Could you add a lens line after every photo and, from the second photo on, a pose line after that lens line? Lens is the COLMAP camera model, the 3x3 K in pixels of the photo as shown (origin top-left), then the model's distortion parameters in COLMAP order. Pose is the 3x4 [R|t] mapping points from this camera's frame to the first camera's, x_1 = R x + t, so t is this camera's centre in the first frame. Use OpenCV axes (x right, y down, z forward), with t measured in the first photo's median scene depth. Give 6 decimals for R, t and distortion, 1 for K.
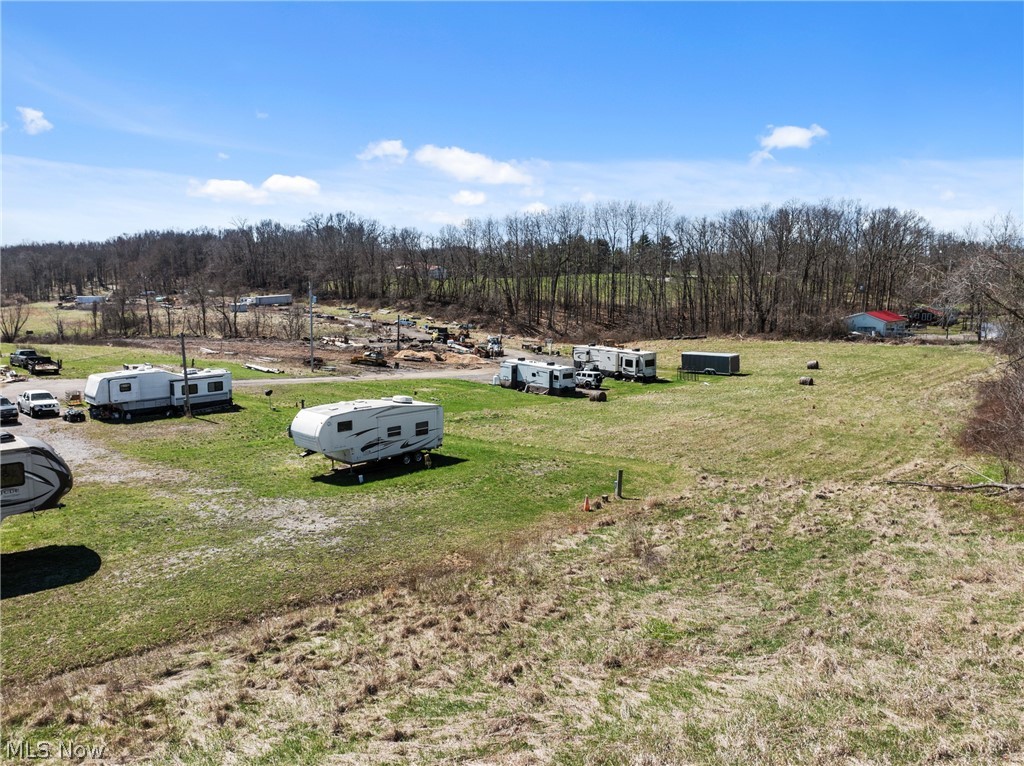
lens RADIAL K [[742.7, 0, 512.0], [0, 742.7, 383.0], [0, 0, 1]] dist [-0.037528, -0.000200]
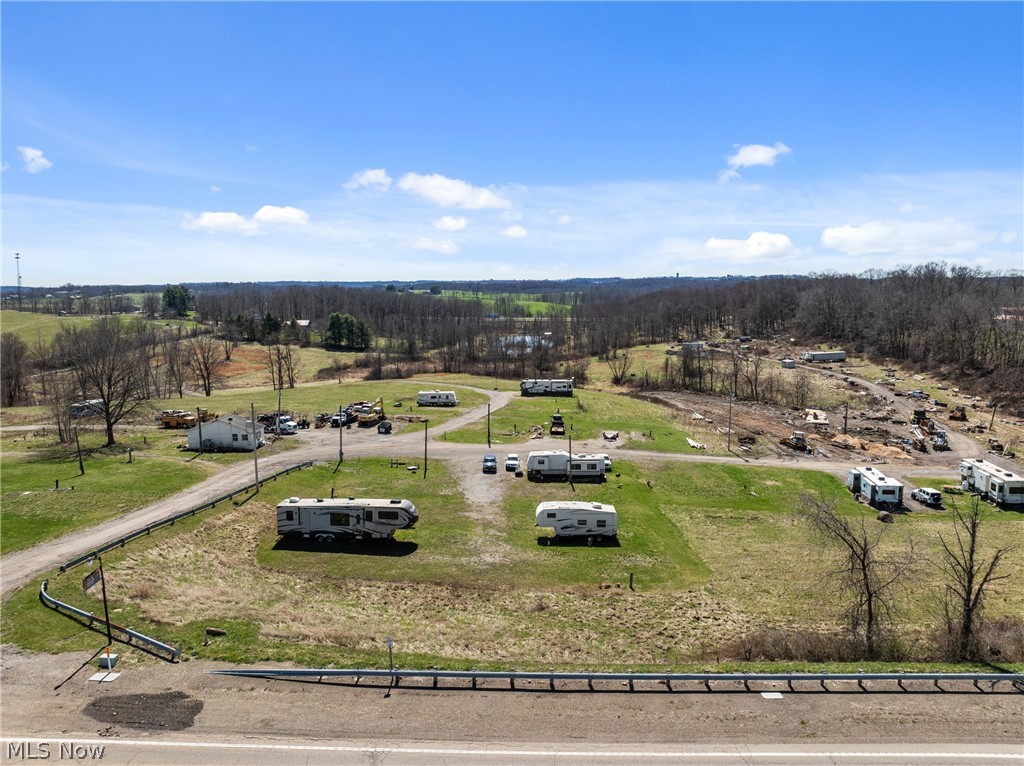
lens RADIAL K [[717.6, 0, 512.0], [0, 717.6, 383.0], [0, 0, 1]] dist [-0.039011, -0.003524]
pose [[0.664673, 0.074654, -0.743395, 0.414170], [-0.094059, 0.995440, 0.015867, -0.118299], [0.741190, 0.059377, 0.668664, -0.147662]]
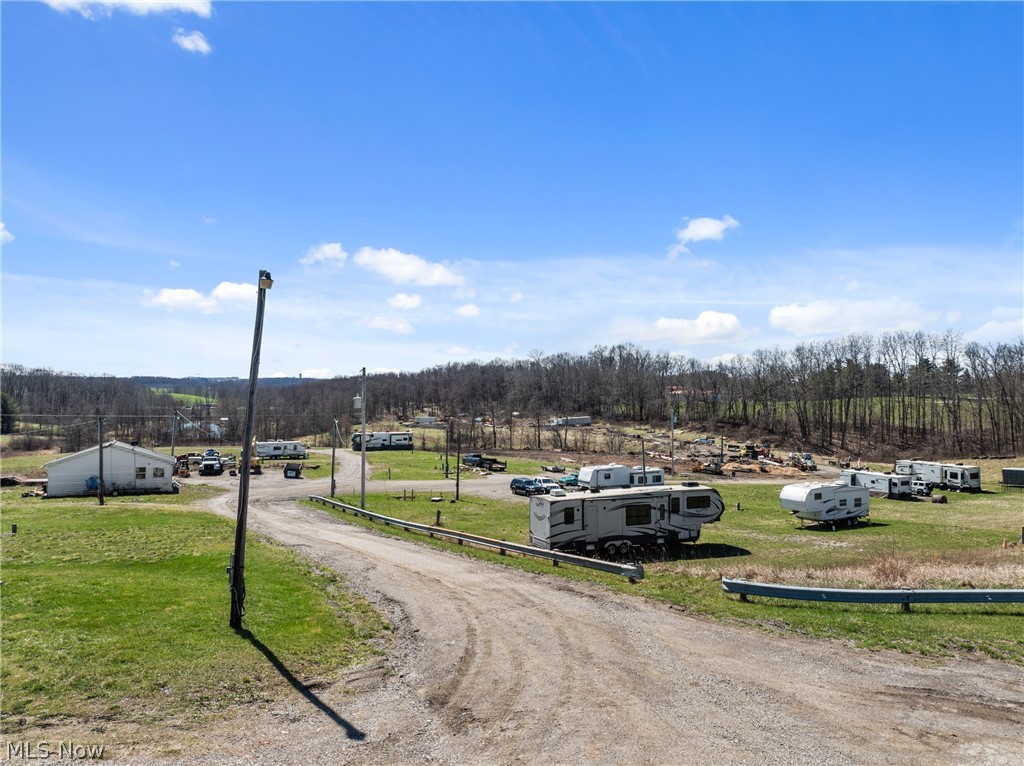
lens RADIAL K [[717.6, 0, 512.0], [0, 717.6, 383.0], [0, 0, 1]] dist [-0.039011, -0.003524]
pose [[0.945518, -0.013098, -0.325307, -0.128531], [-0.041013, 0.986438, -0.158926, 0.032720], [0.322976, 0.163609, 0.932158, -0.258046]]
